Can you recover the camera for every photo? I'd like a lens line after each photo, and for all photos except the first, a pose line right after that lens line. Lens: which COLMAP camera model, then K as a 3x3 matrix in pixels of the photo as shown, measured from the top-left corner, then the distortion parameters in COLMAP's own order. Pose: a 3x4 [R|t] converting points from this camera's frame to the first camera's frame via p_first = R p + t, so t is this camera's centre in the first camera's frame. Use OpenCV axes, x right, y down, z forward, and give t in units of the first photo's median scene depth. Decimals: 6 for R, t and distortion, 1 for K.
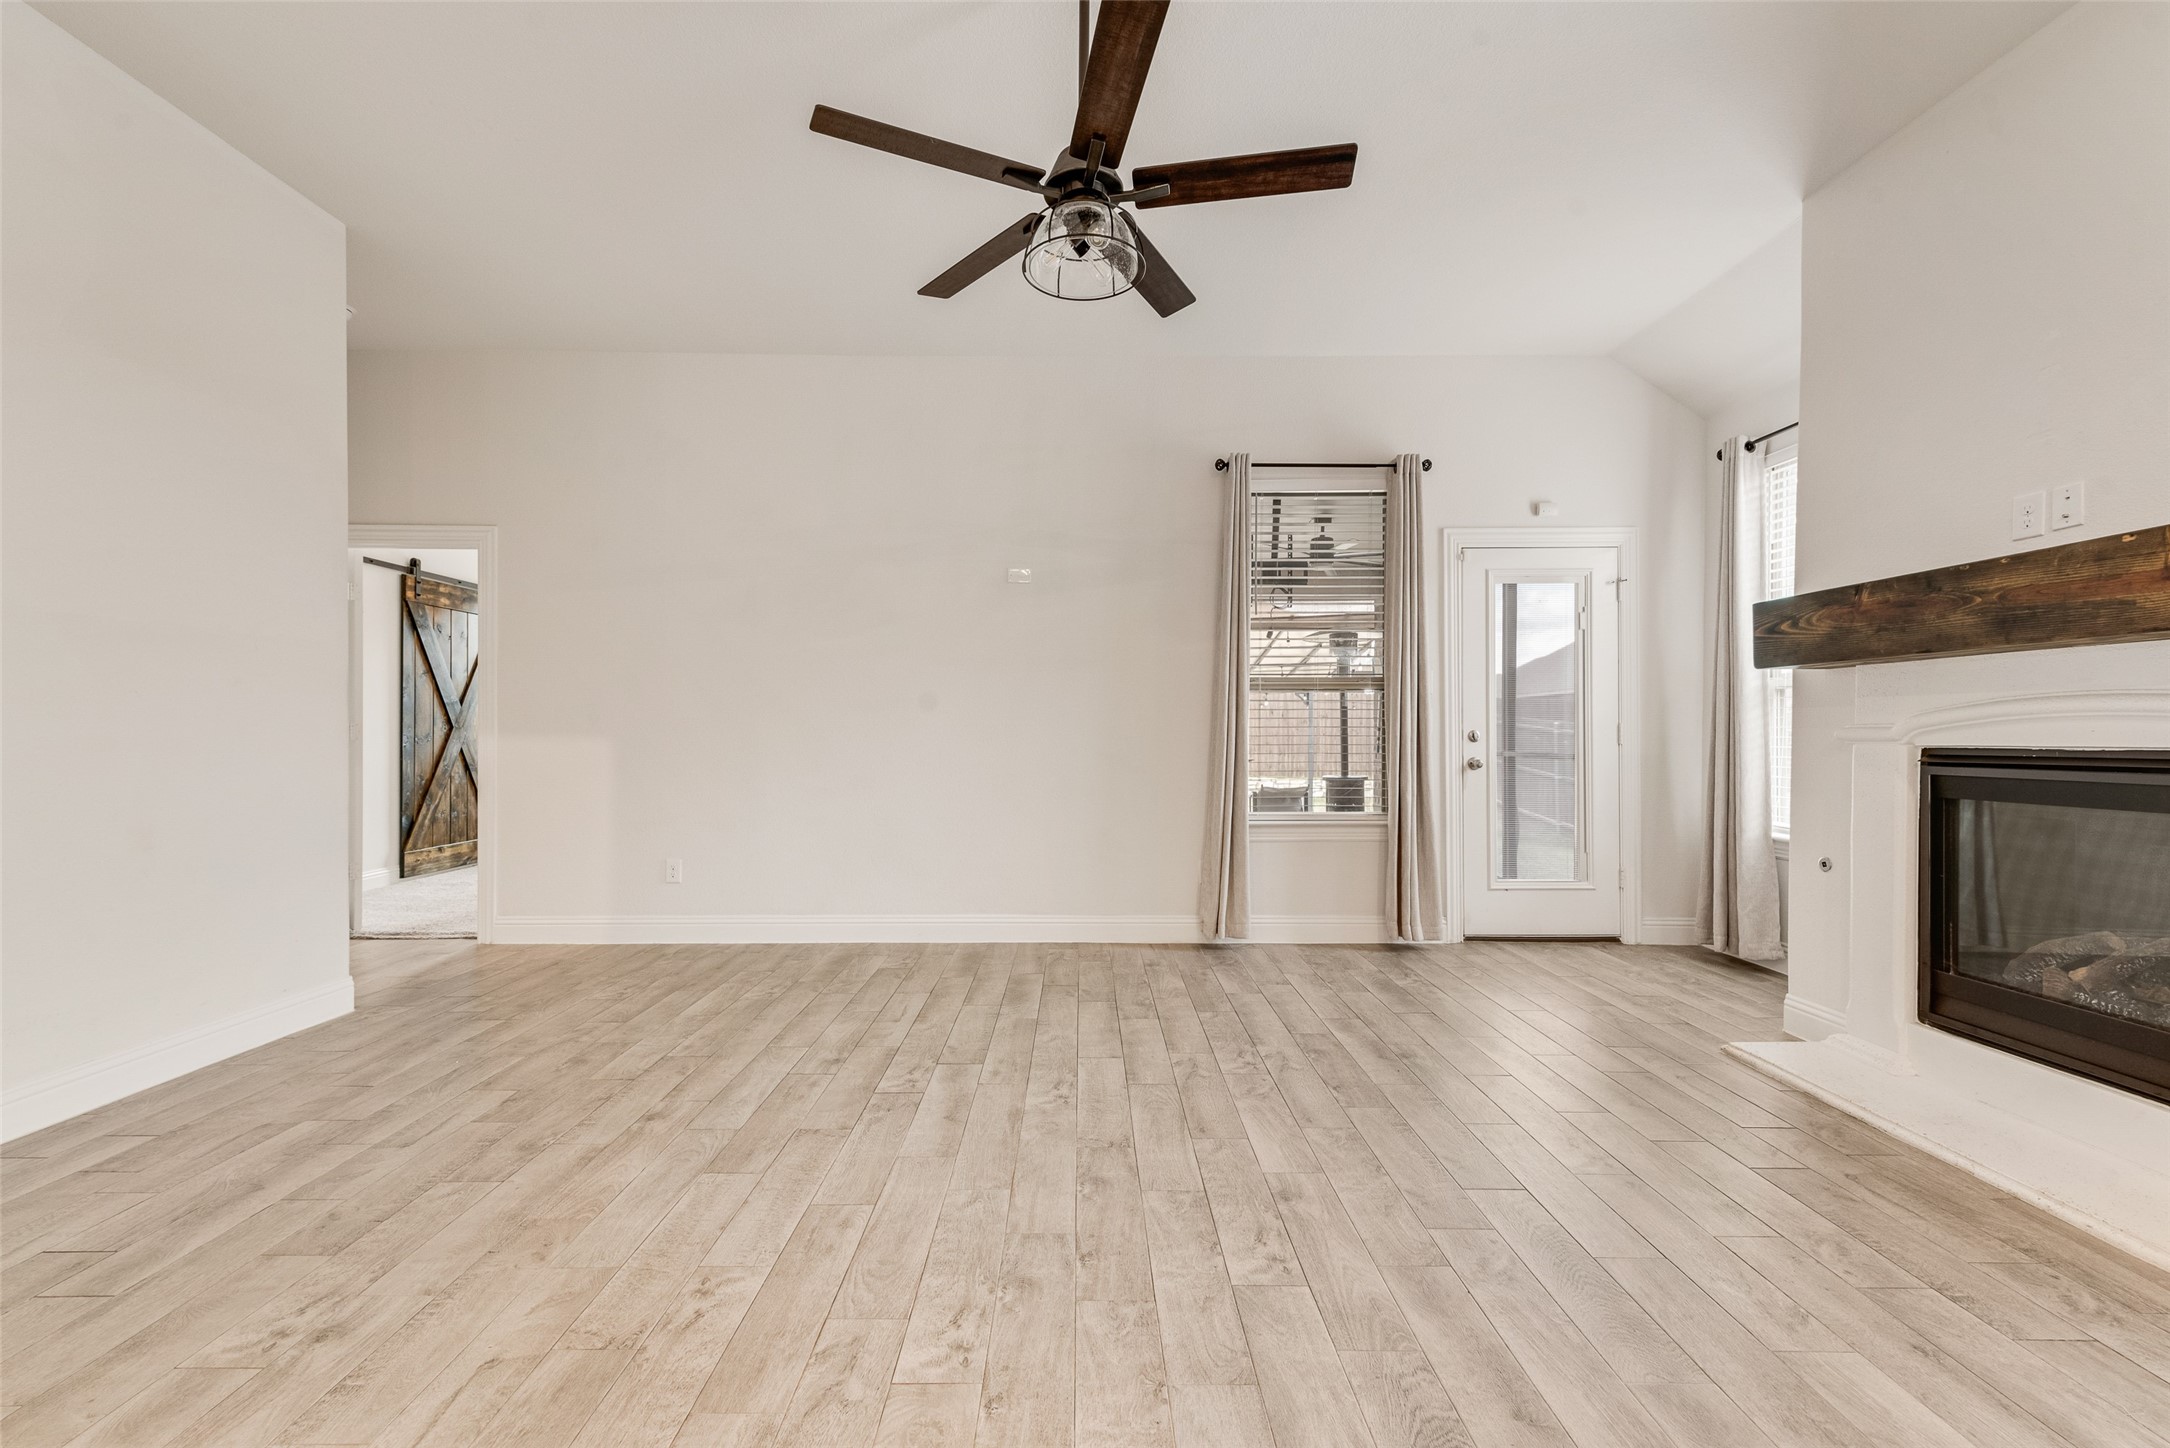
lens RADIAL K [[850.9, 0, 1082.5], [0, 850.9, 730.1], [0, 0, 1]] dist [0.017786, -0.006027]
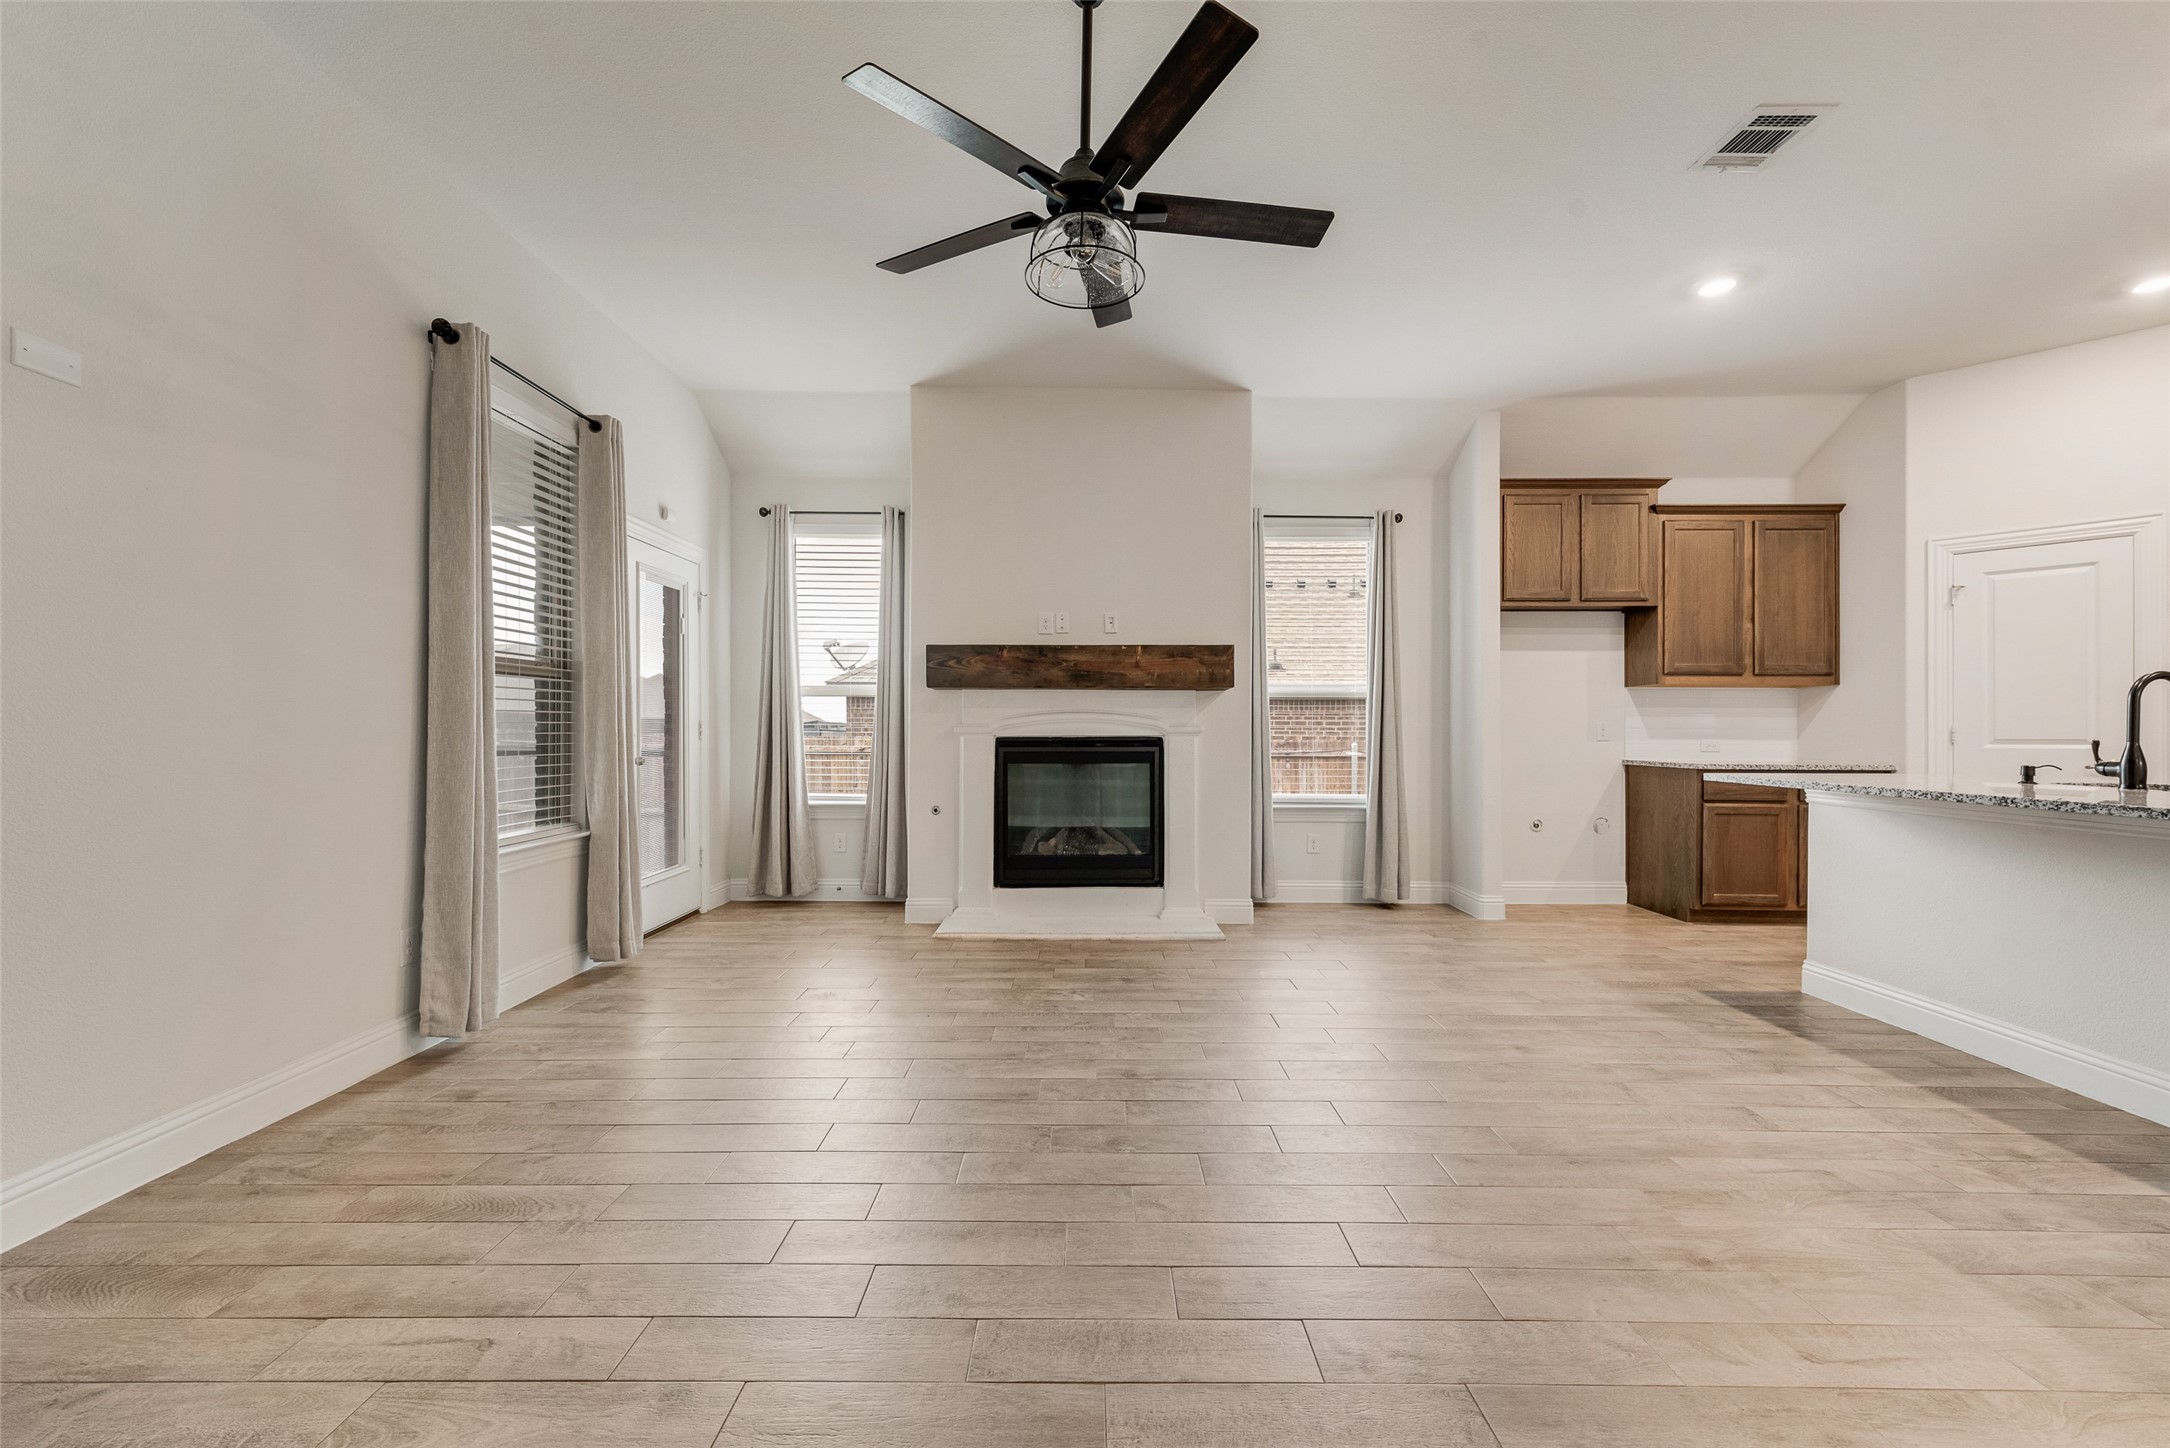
lens RADIAL K [[849.9, 0, 1084.2], [0, 849.9, 734.9], [0, 0, 1]] dist [0.017481, -0.005155]
pose [[0.005477, -0.009407, 0.999941, -0.709184], [-0.003916, 0.999948, 0.009428, -0.002033], [-0.999977, -0.003968, 0.005440, 0.688483]]
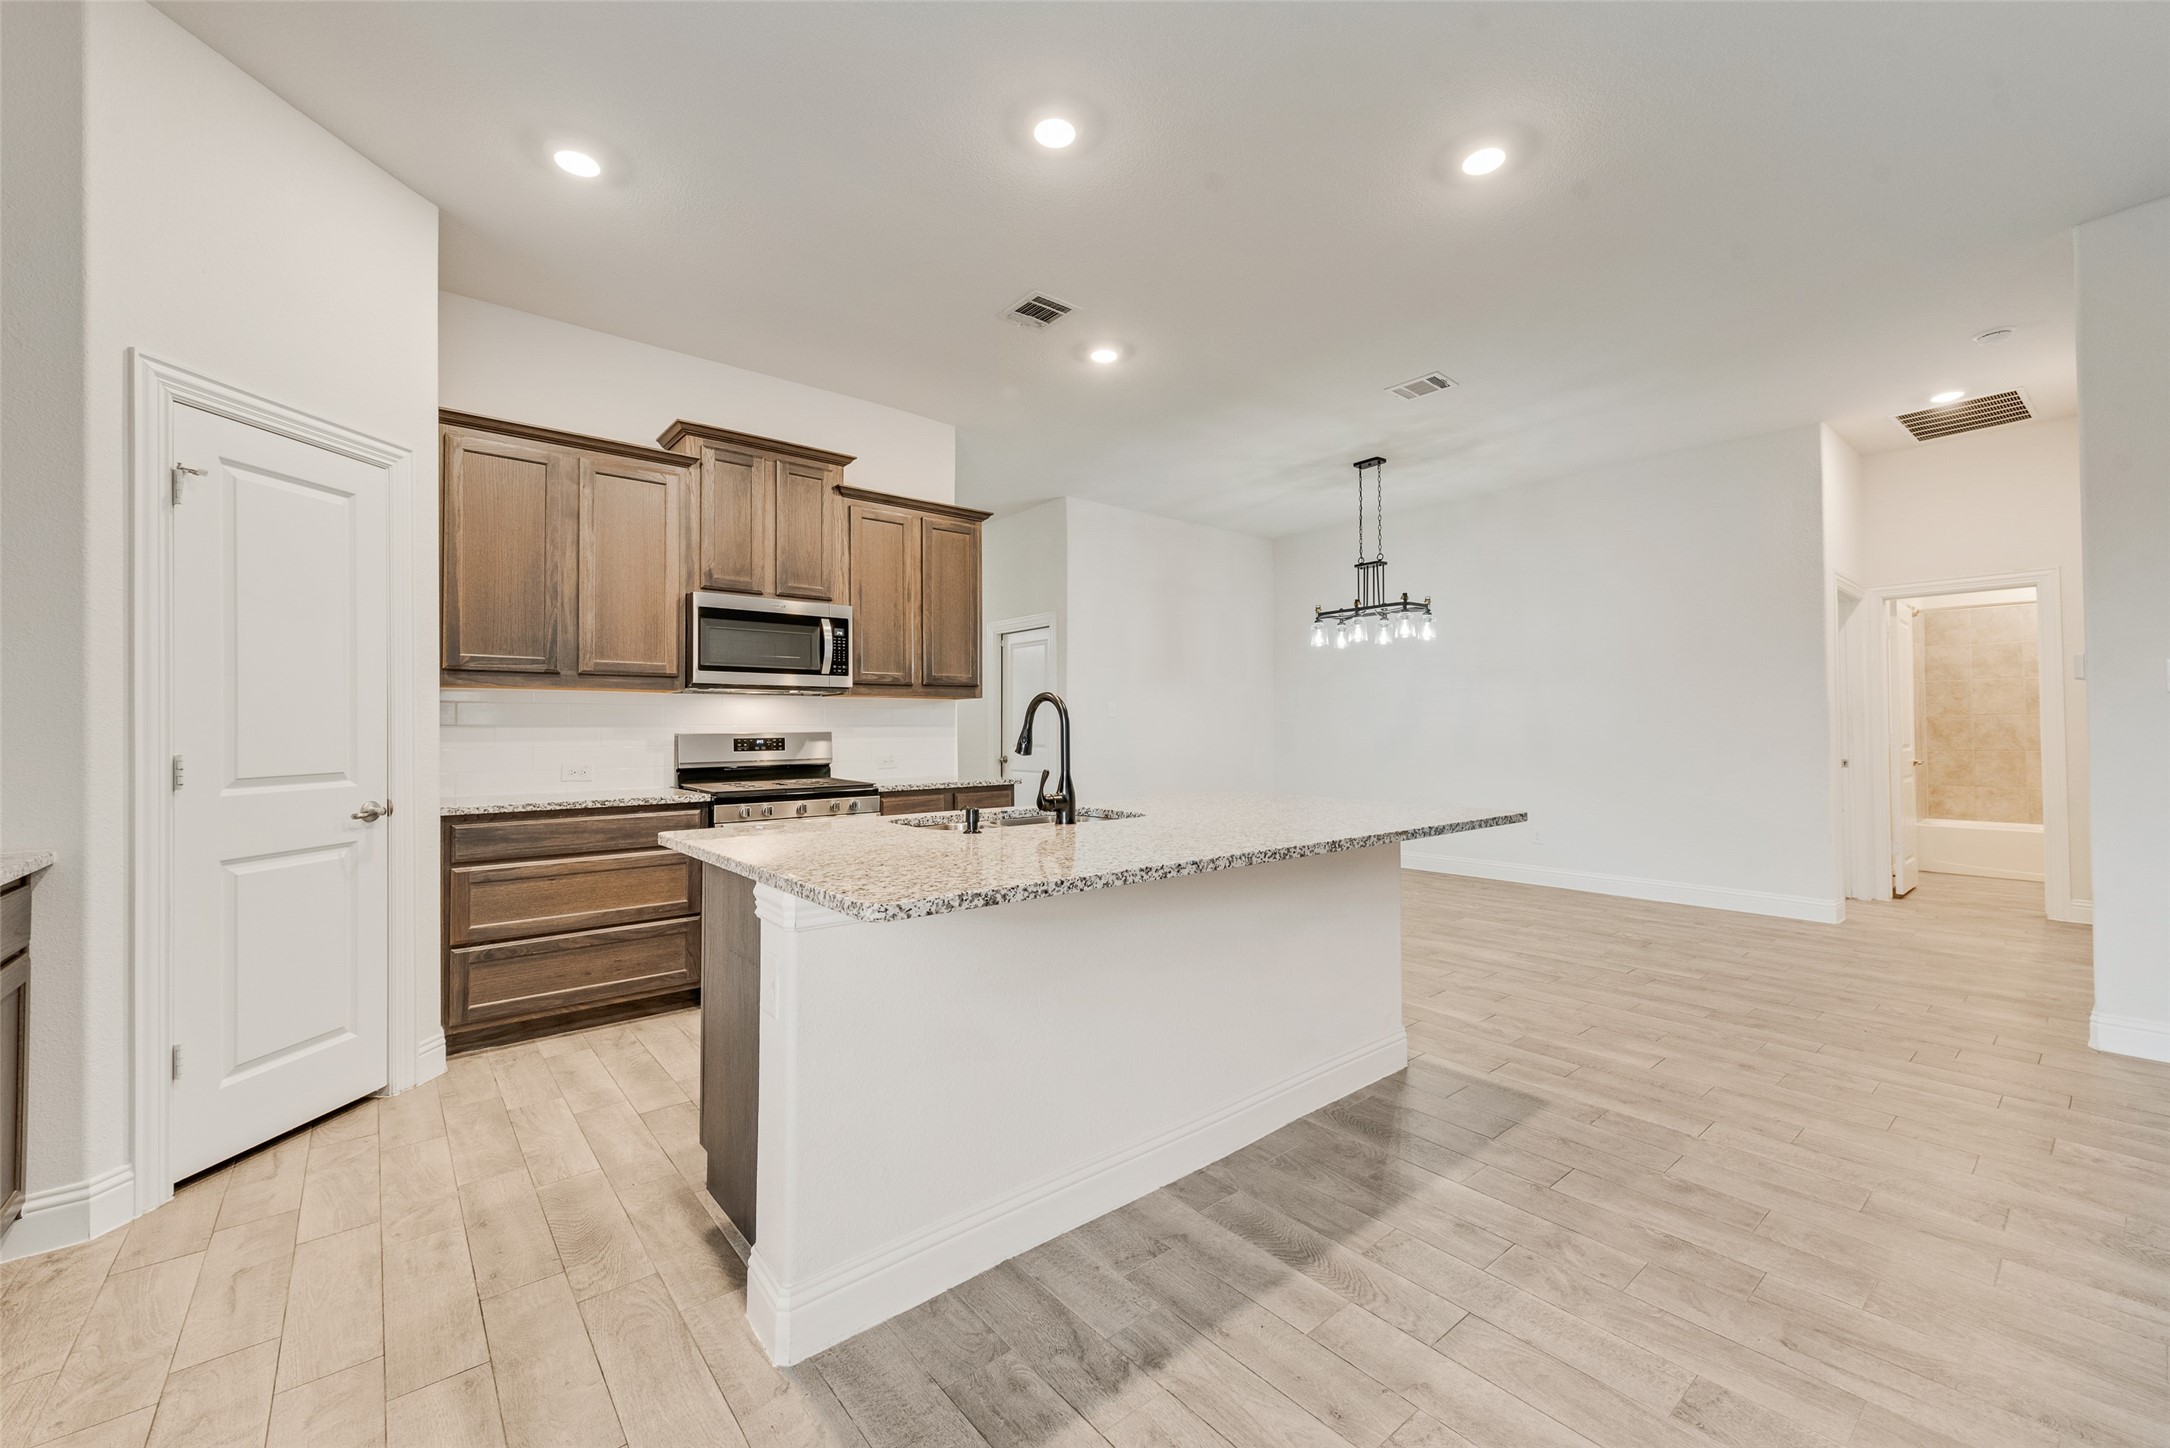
lens RADIAL K [[861.3, 0, 1090.5], [0, 861.3, 714.6], [0, 0, 1]] dist [0.019837, -0.005819]
pose [[-0.771367, -0.009551, -0.636319, 0.648188], [0.003578, 0.999806, -0.019344, -0.026359], [0.636381, -0.017198, -0.771183, 0.247480]]
